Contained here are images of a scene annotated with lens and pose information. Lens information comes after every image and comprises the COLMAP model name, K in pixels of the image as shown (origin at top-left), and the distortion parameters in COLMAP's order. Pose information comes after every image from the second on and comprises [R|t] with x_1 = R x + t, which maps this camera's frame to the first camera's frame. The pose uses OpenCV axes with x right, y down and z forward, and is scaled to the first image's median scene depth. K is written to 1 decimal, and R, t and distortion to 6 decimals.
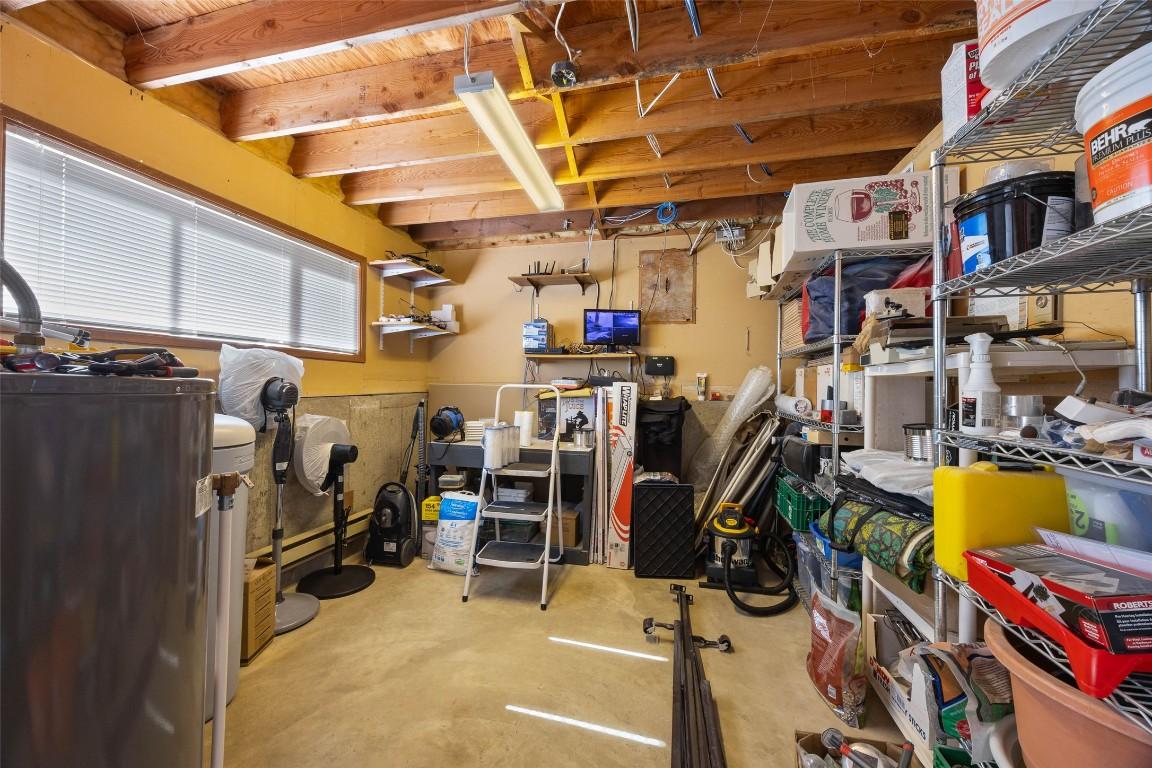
lens RADIAL K [[437.2, 0, 574.4], [0, 437.2, 383.6], [0, 0, 1]] dist [0.000407, 0.000403]
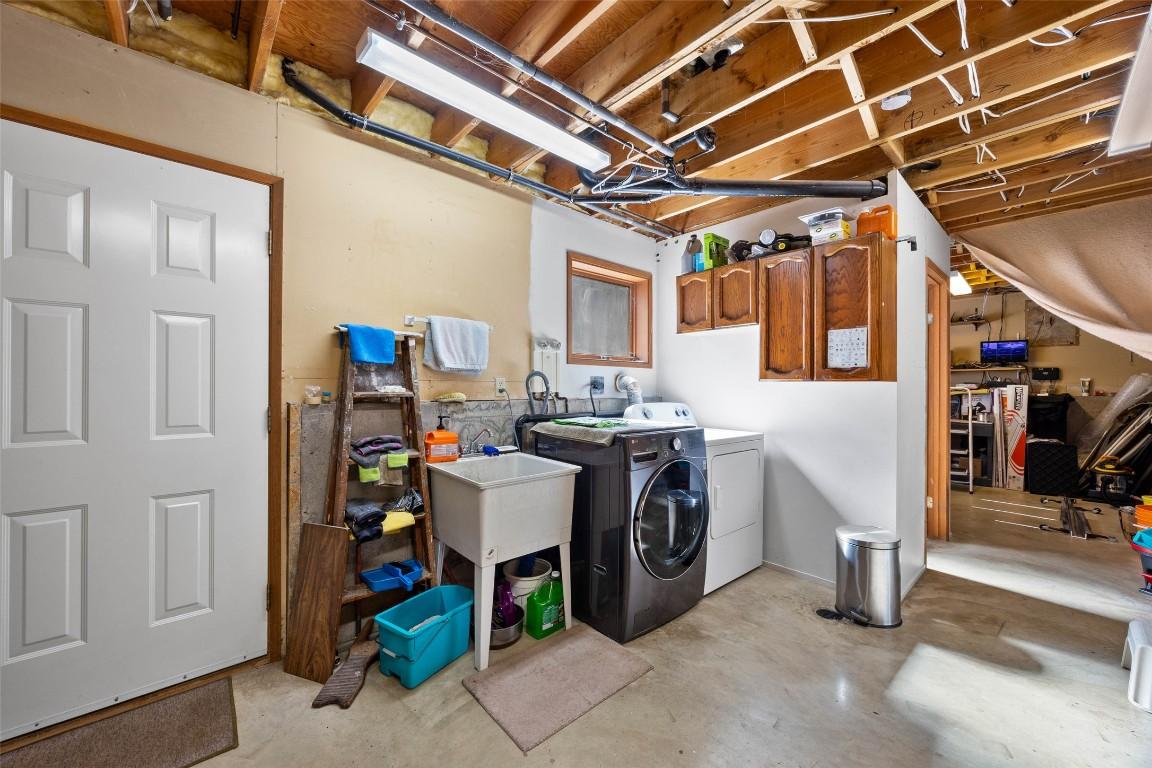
lens RADIAL K [[437.2, 0, 579.2], [0, 437.2, 385.3], [0, 0, 1]] dist [0.000407, 0.000403]
pose [[0.822917, -0.014213, -0.567984, -0.313680], [0.015591, 0.999875, -0.002432, -0.024256], [0.567948, -0.006854, 0.823036, -1.341922]]
